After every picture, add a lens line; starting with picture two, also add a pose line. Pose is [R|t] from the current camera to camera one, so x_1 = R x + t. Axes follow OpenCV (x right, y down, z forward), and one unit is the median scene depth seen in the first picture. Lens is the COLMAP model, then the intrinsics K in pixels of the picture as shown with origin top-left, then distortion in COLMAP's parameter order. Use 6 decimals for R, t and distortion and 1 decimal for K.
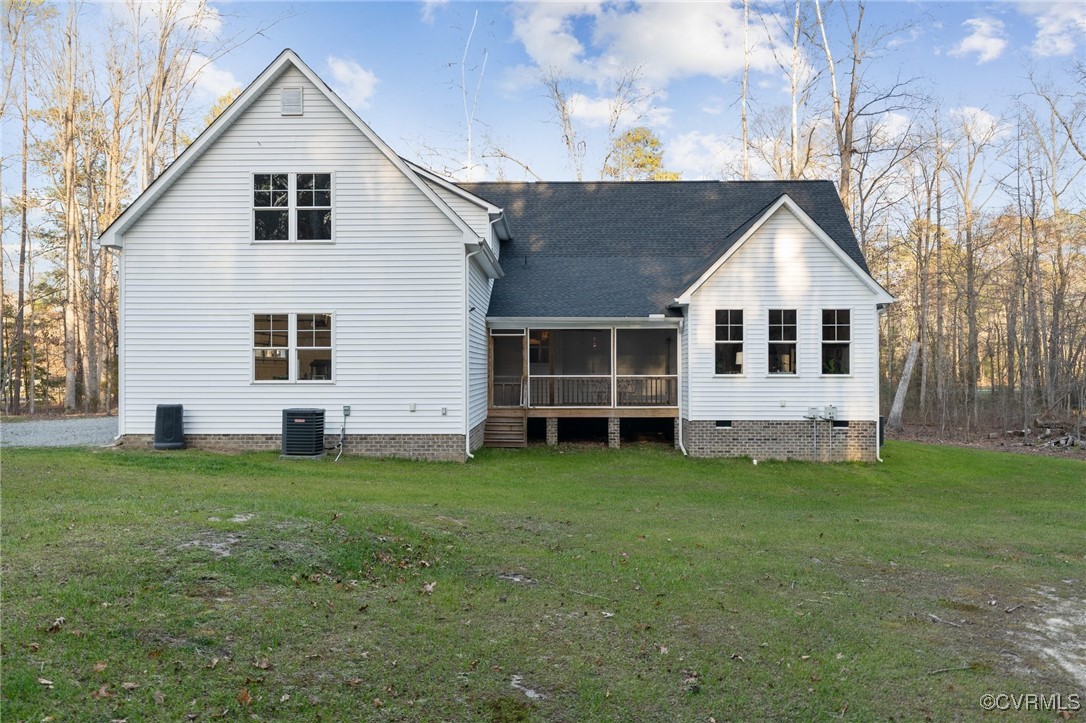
lens RADIAL K [[886.2, 0, 542.7], [0, 886.2, 338.2], [0, 0, 1]] dist [0.009648, 0.003911]
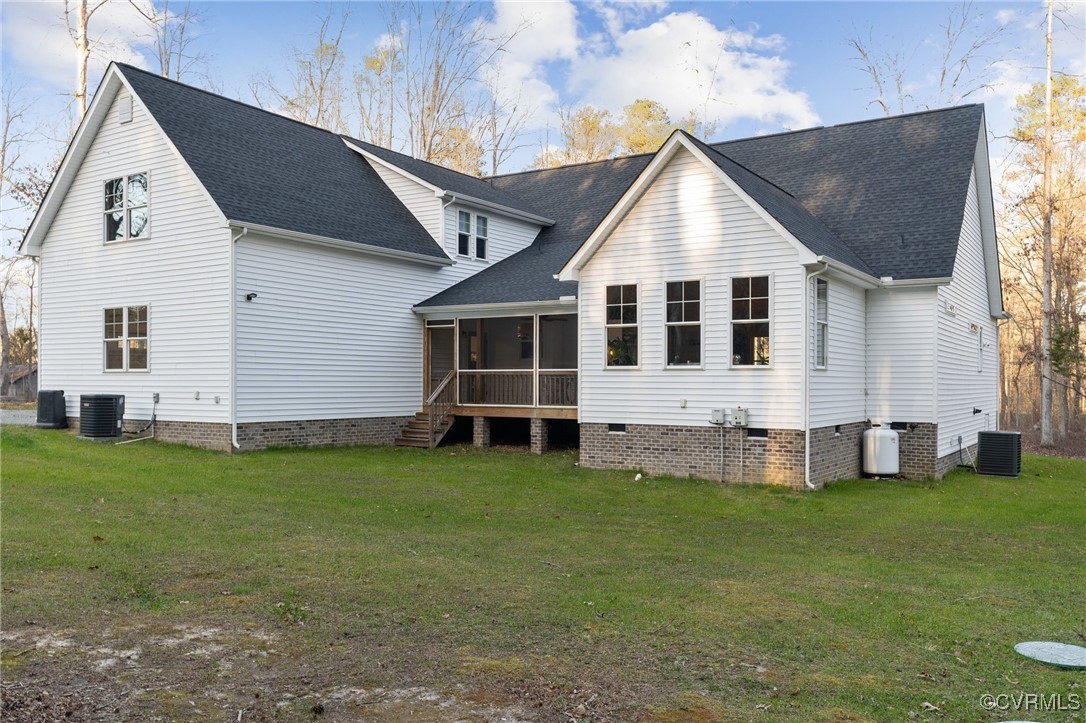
lens RADIAL K [[908.5, 0, 525.4], [0, 908.5, 365.2], [0, 0, 1]] dist [0.005716, 0.002874]
pose [[0.843088, -0.006015, -0.537742, 0.578800], [0.013304, 0.999865, 0.009675, 0.030864], [0.537611, -0.015311, 0.843054, 0.264088]]
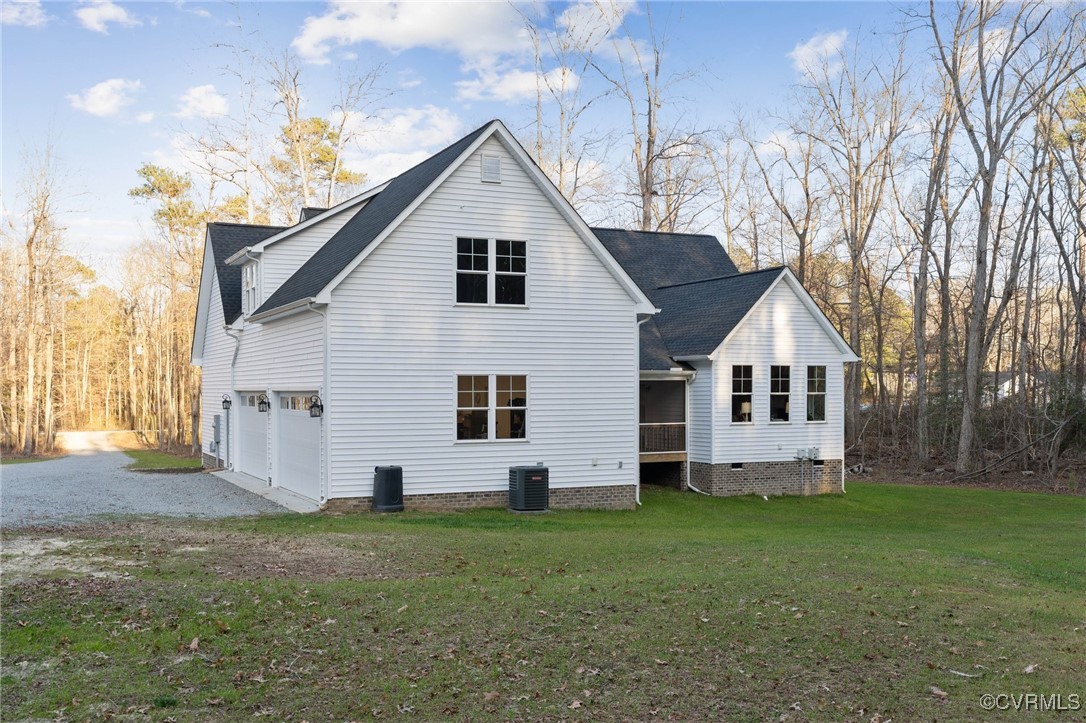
lens RADIAL K [[1071.8, 0, 543.0], [0, 1071.8, 361.5], [0, 0, 1]] dist [-0.010590, -0.002964]
pose [[0.897271, 0.010866, 0.441346, -0.627922], [-0.014632, 0.999880, 0.005130, -0.040618], [-0.441238, -0.011061, 0.897322, -0.120388]]
